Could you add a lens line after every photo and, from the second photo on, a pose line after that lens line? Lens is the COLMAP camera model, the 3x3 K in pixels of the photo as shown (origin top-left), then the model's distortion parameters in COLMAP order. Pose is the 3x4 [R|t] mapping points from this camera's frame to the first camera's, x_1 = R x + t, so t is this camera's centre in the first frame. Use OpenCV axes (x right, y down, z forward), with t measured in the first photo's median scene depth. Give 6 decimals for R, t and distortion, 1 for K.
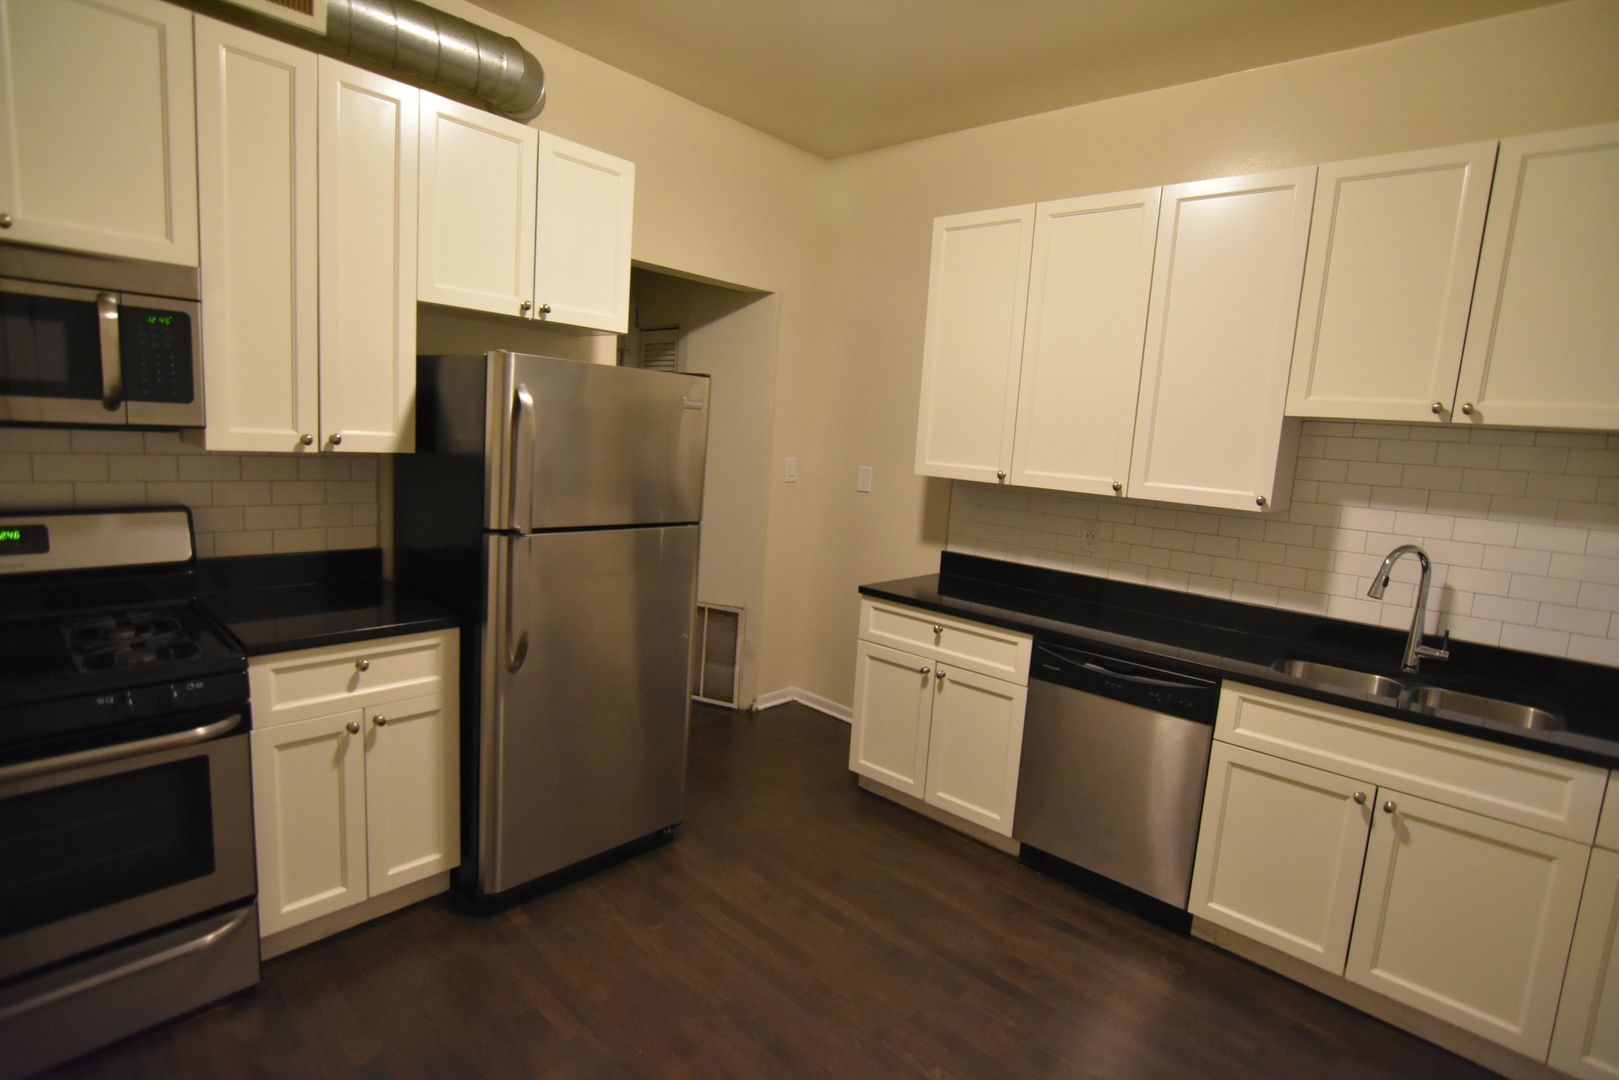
lens RADIAL K [[788.2, 0, 803.5], [0, 788.2, 537.4], [0, 0, 1]] dist [-0.024328, 0.007196]
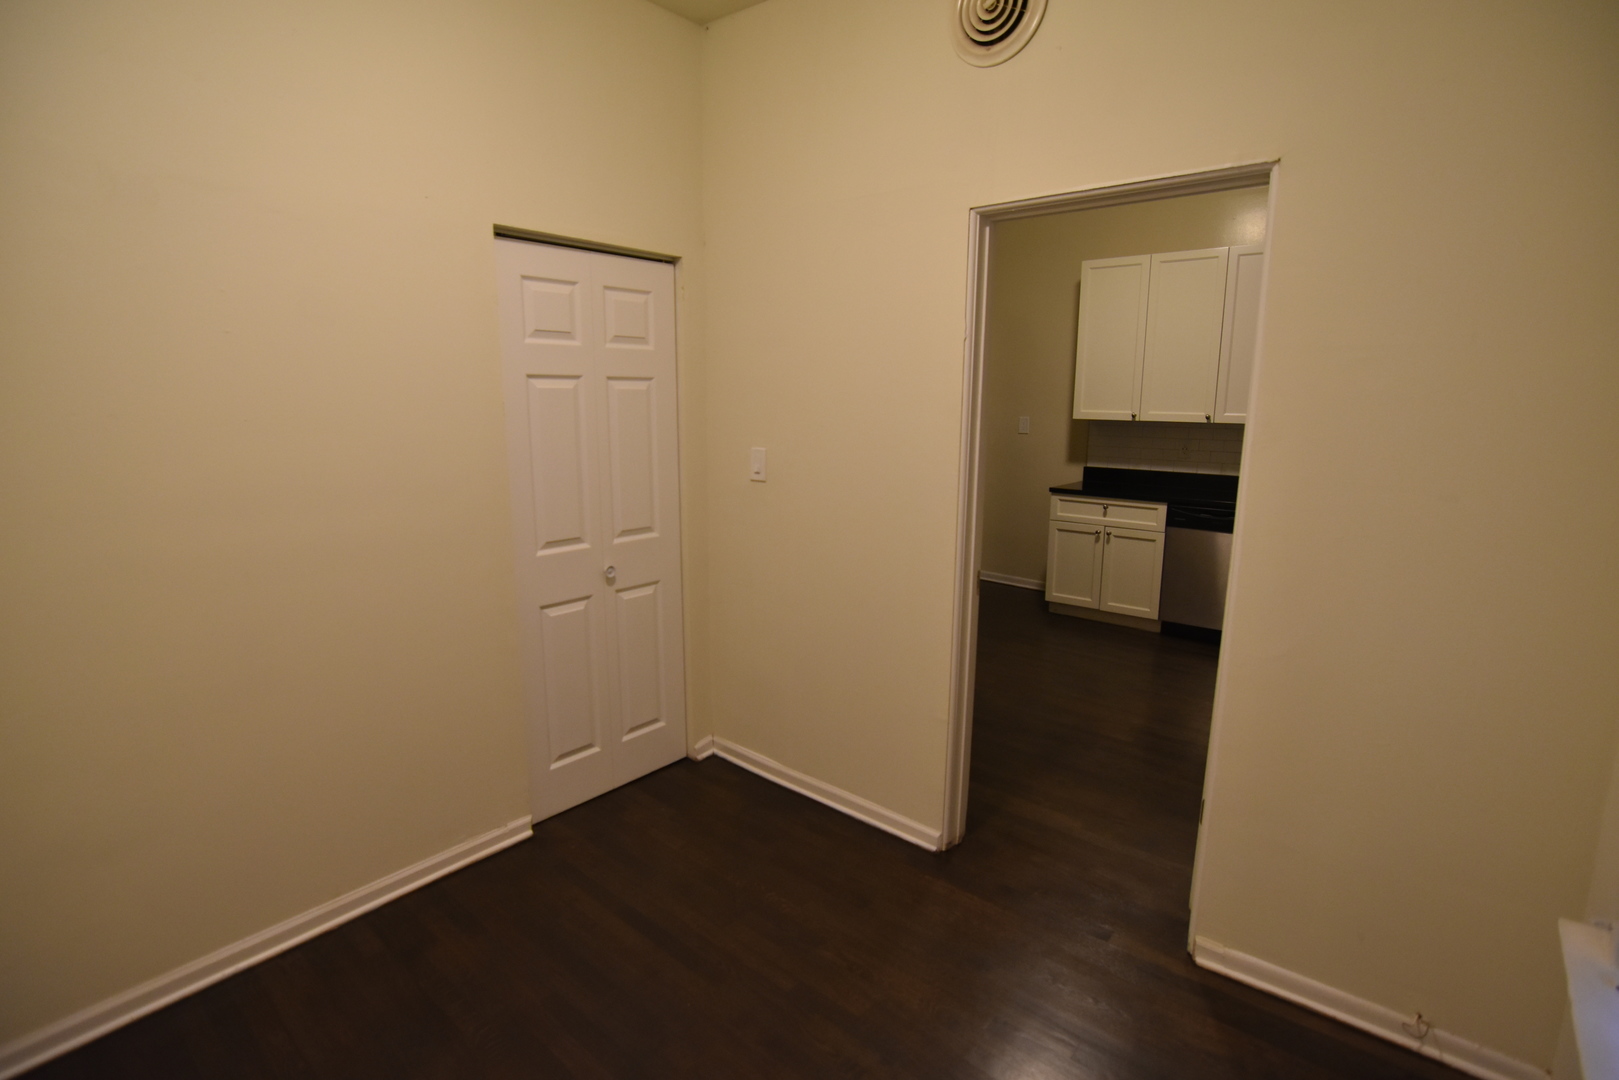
lens RADIAL K [[788.2, 0, 807.1], [0, 788.2, 535.8], [0, 0, 1]] dist [-0.024328, 0.007196]
pose [[0.997387, -0.067619, 0.025427, -0.600222], [0.066437, 0.996786, 0.044769, 0.067131], [-0.028373, -0.042963, 0.998674, -0.795753]]
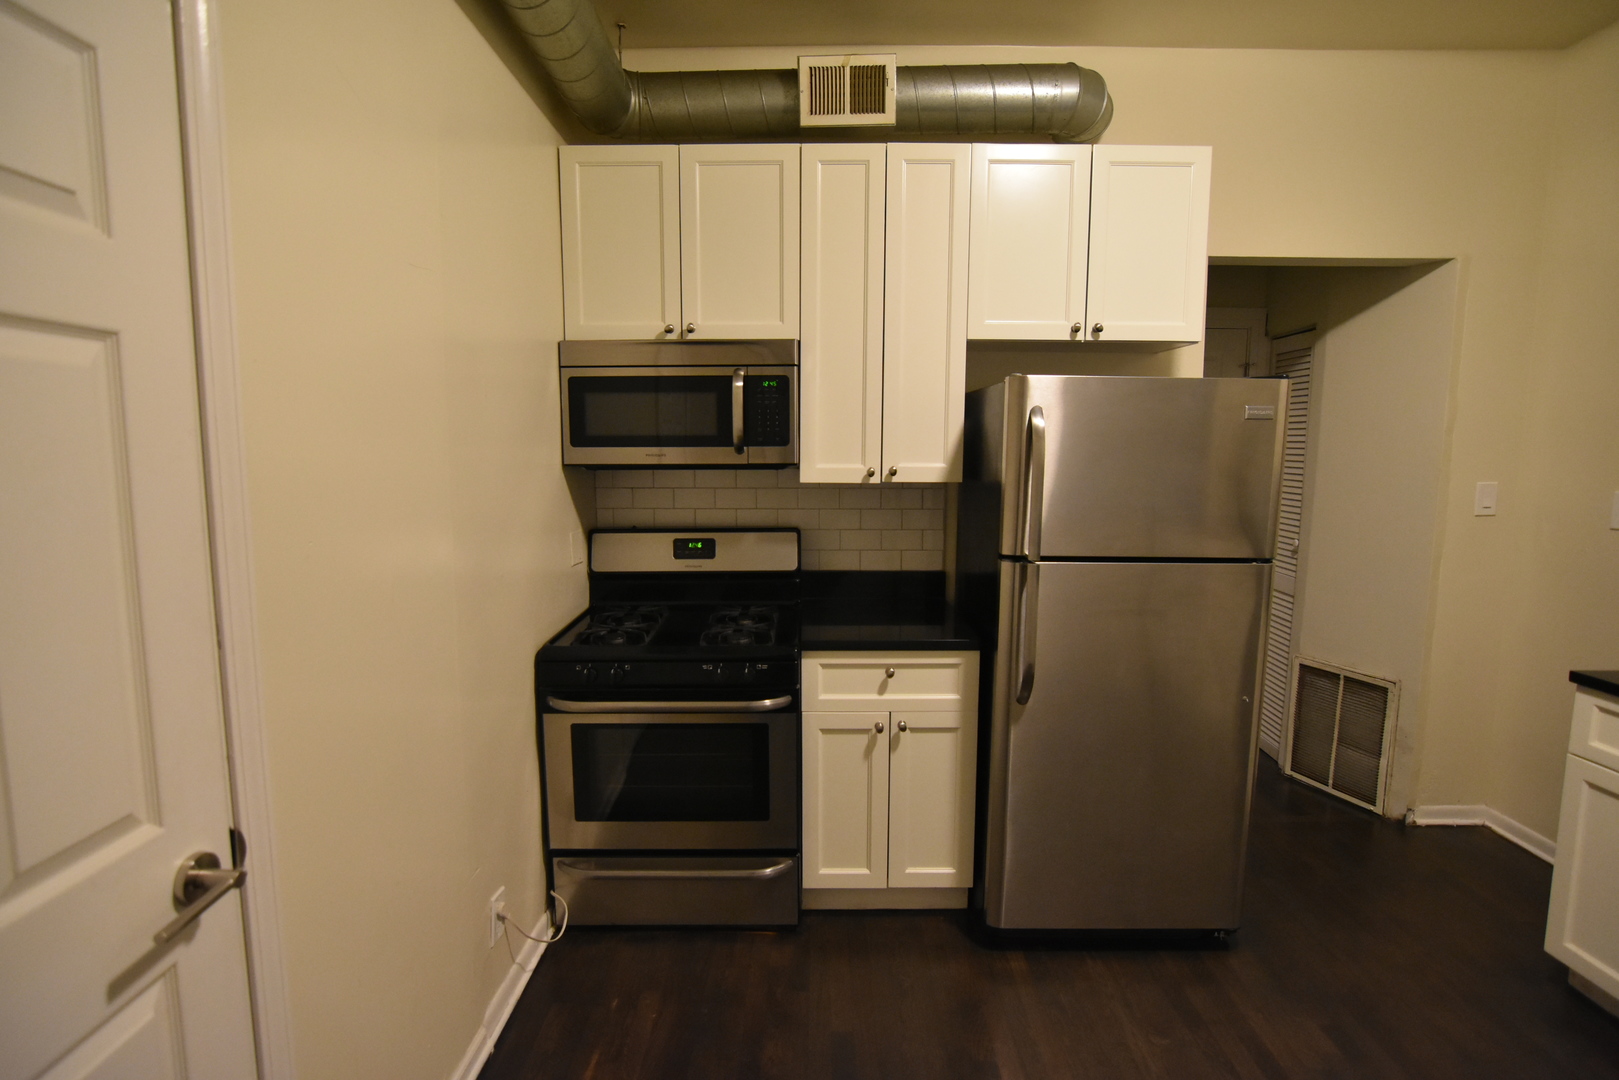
lens RADIAL K [[788.2, 0, 805.0], [0, 788.2, 537.8], [0, 0, 1]] dist [-0.024328, 0.007196]
pose [[0.676277, 0.020732, -0.736356, 0.137258], [-0.059449, 0.997879, -0.026503, 0.007746], [0.734245, 0.061698, 0.676075, 0.116995]]
